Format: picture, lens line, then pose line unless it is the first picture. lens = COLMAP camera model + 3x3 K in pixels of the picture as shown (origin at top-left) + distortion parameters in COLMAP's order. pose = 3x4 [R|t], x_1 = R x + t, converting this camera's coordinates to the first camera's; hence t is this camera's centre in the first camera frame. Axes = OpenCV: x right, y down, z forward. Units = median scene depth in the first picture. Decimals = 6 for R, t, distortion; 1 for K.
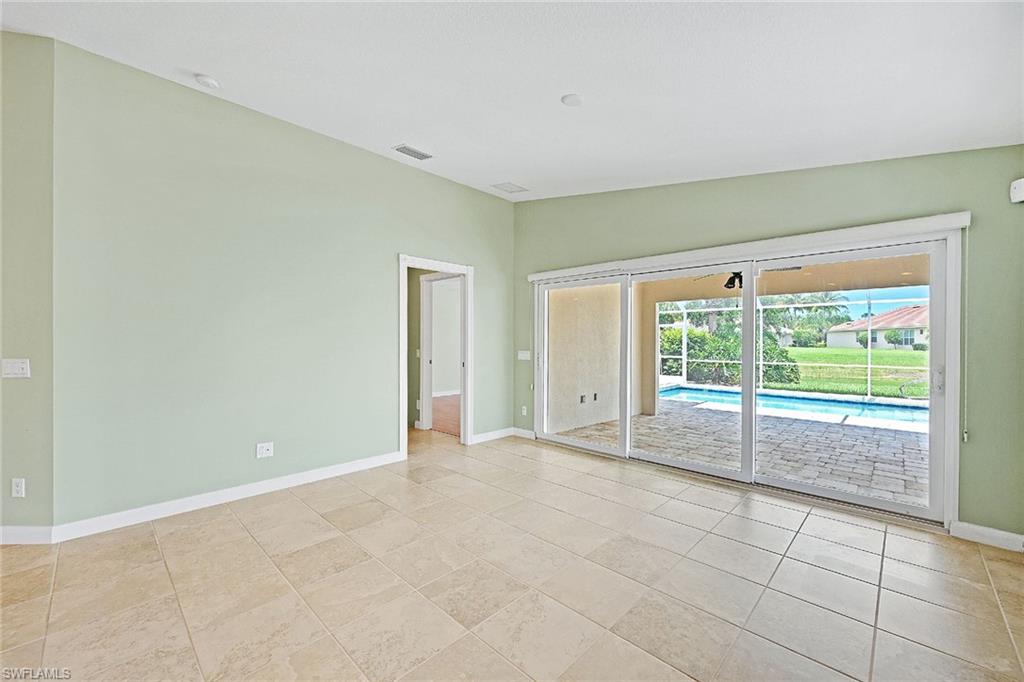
lens RADIAL K [[413.5, 0, 516.6], [0, 413.5, 340.6], [0, 0, 1]] dist [-0.002314, -0.000097]
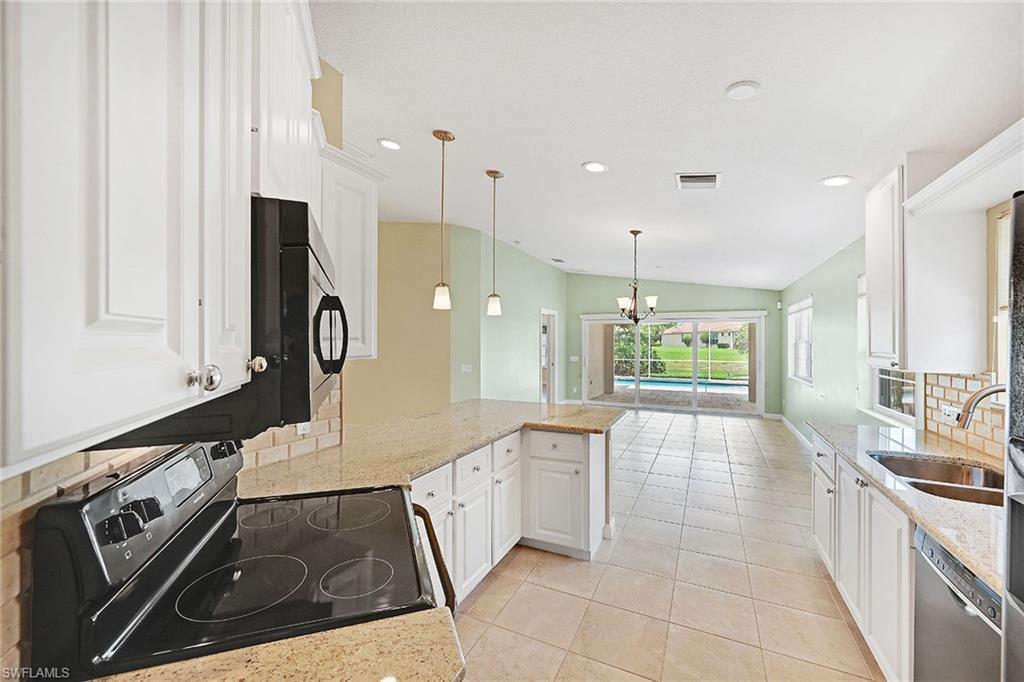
lens RADIAL K [[413.5, 0, 516.6], [0, 413.5, 340.6], [0, 0, 1]] dist [-0.002314, -0.000097]
pose [[0.948460, -0.000343, 0.316898, -0.153750], [-0.000739, 0.999994, 0.003293, -0.009596], [-0.316897, -0.003358, 0.948454, -0.122842]]
